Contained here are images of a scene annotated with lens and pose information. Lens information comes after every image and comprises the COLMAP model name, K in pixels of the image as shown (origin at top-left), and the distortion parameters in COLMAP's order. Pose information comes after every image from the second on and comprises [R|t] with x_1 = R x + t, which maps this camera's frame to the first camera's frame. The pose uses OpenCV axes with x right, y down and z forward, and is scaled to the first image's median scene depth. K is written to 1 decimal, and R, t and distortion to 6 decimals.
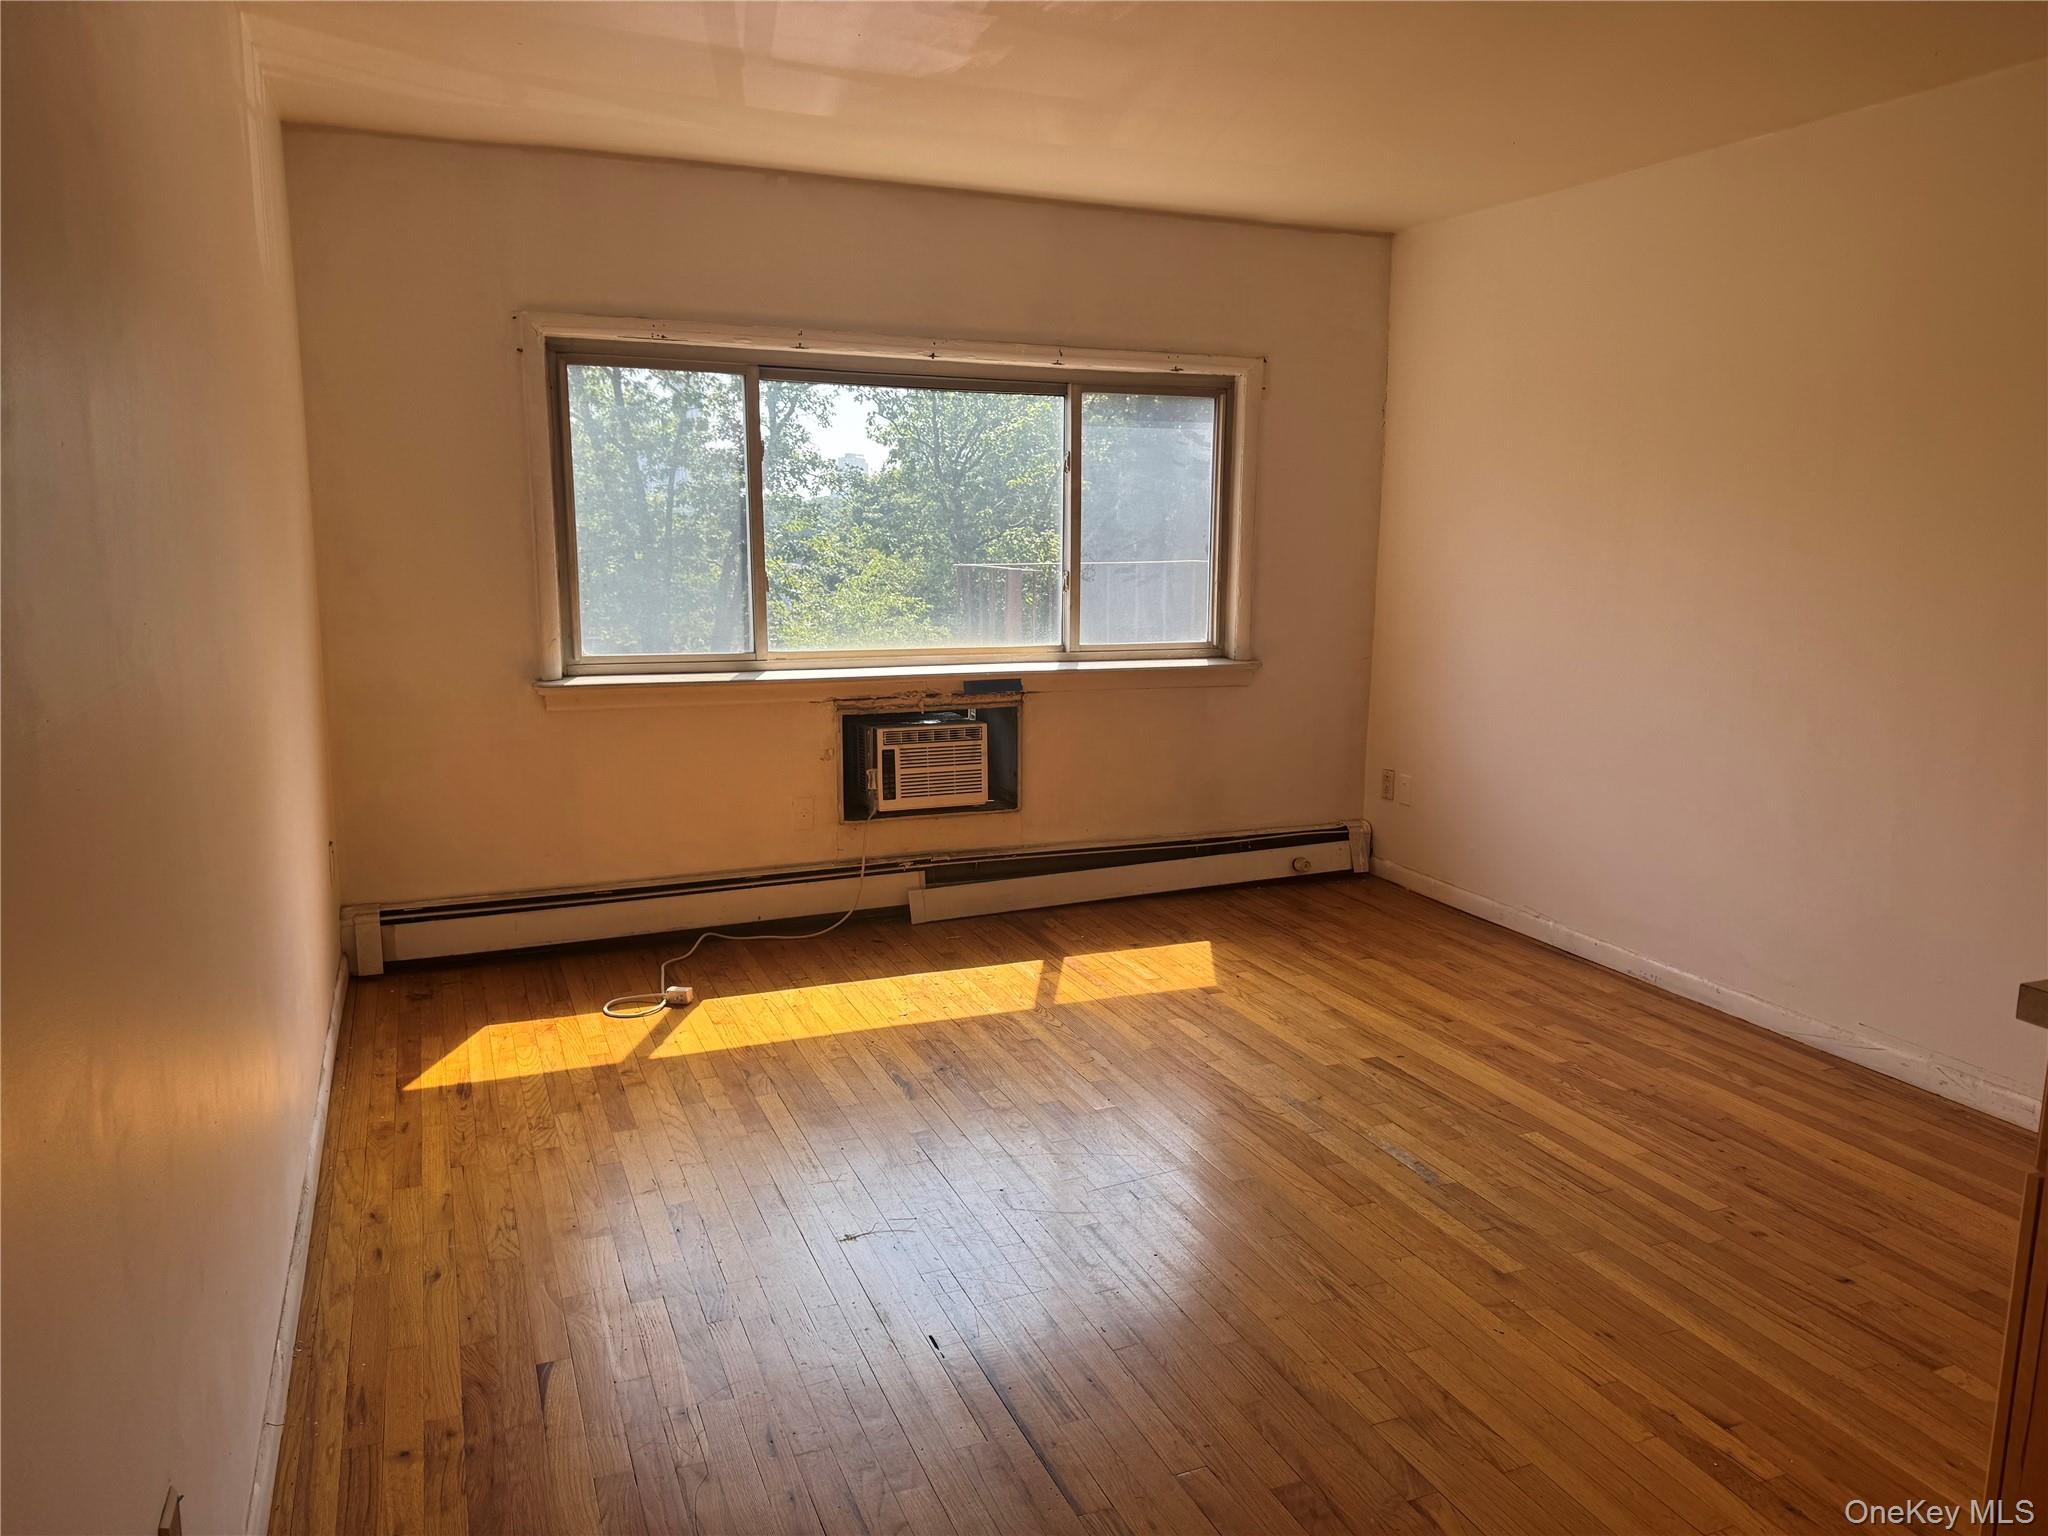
lens RADIAL K [[1432.2, 0, 976.5], [0, 1432.2, 761.8], [0, 0, 1]] dist [0.175412, -0.360526]
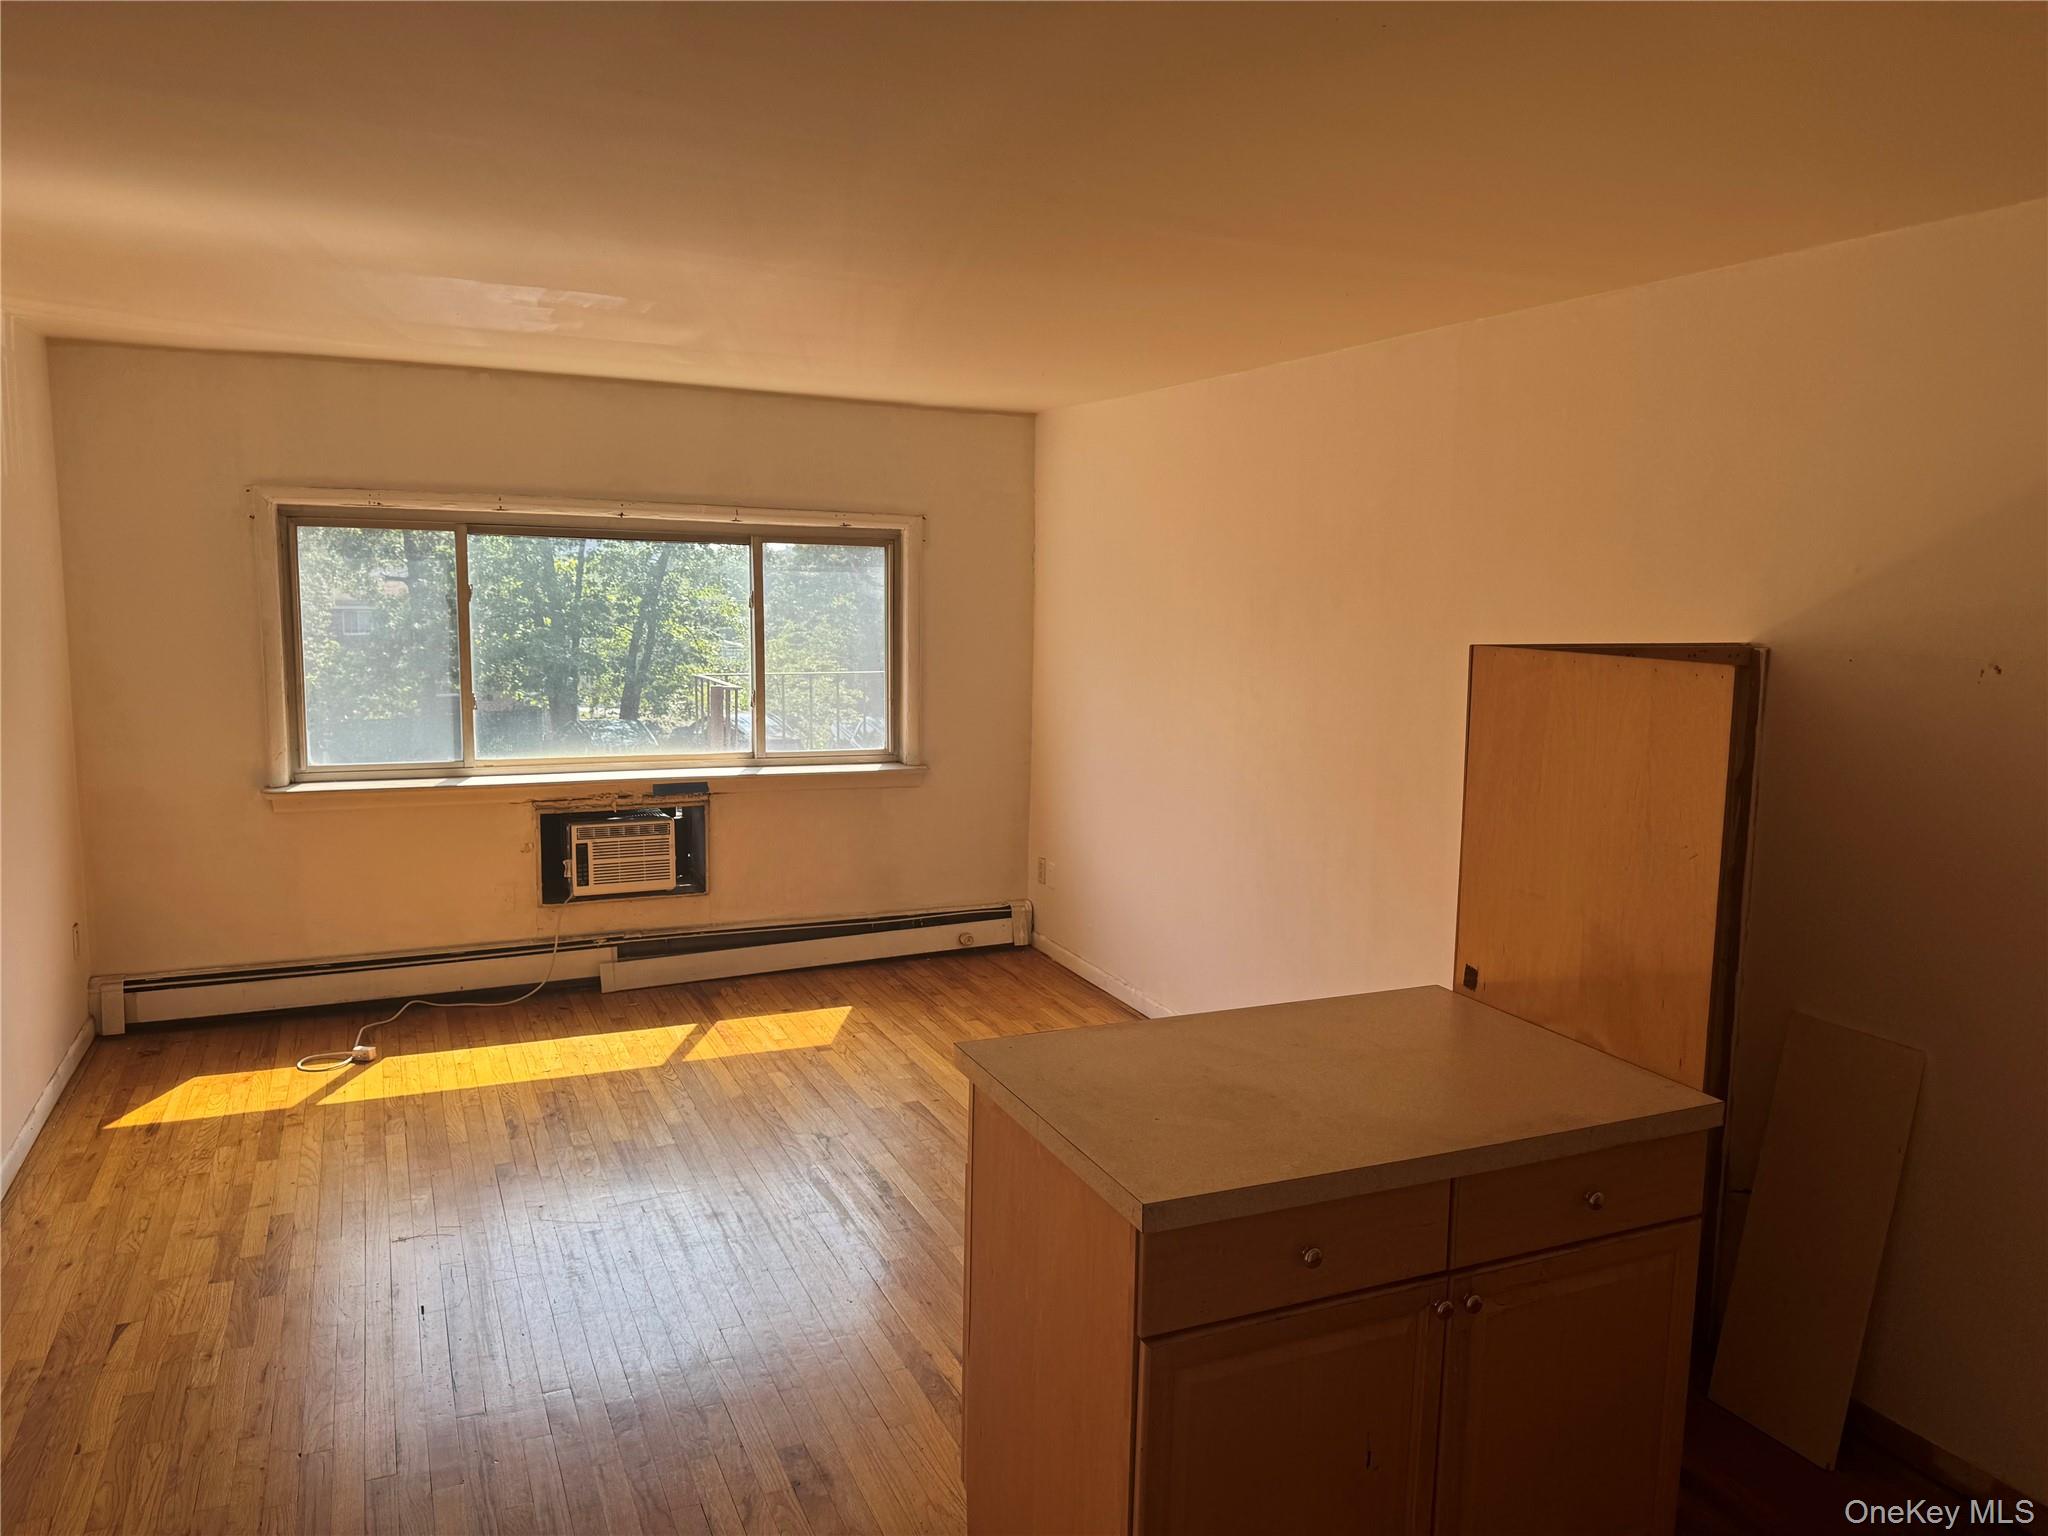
lens RADIAL K [[1440.3, 0, 1024.0], [0, 1440.3, 768.0], [0, 0, 1]] dist [-0.001993, -0.027040]
pose [[0.998166, 0.007518, 0.060075, 0.238223], [-0.005570, 0.999455, -0.032531, -0.035403], [-0.060287, 0.032137, 0.997664, -0.205430]]
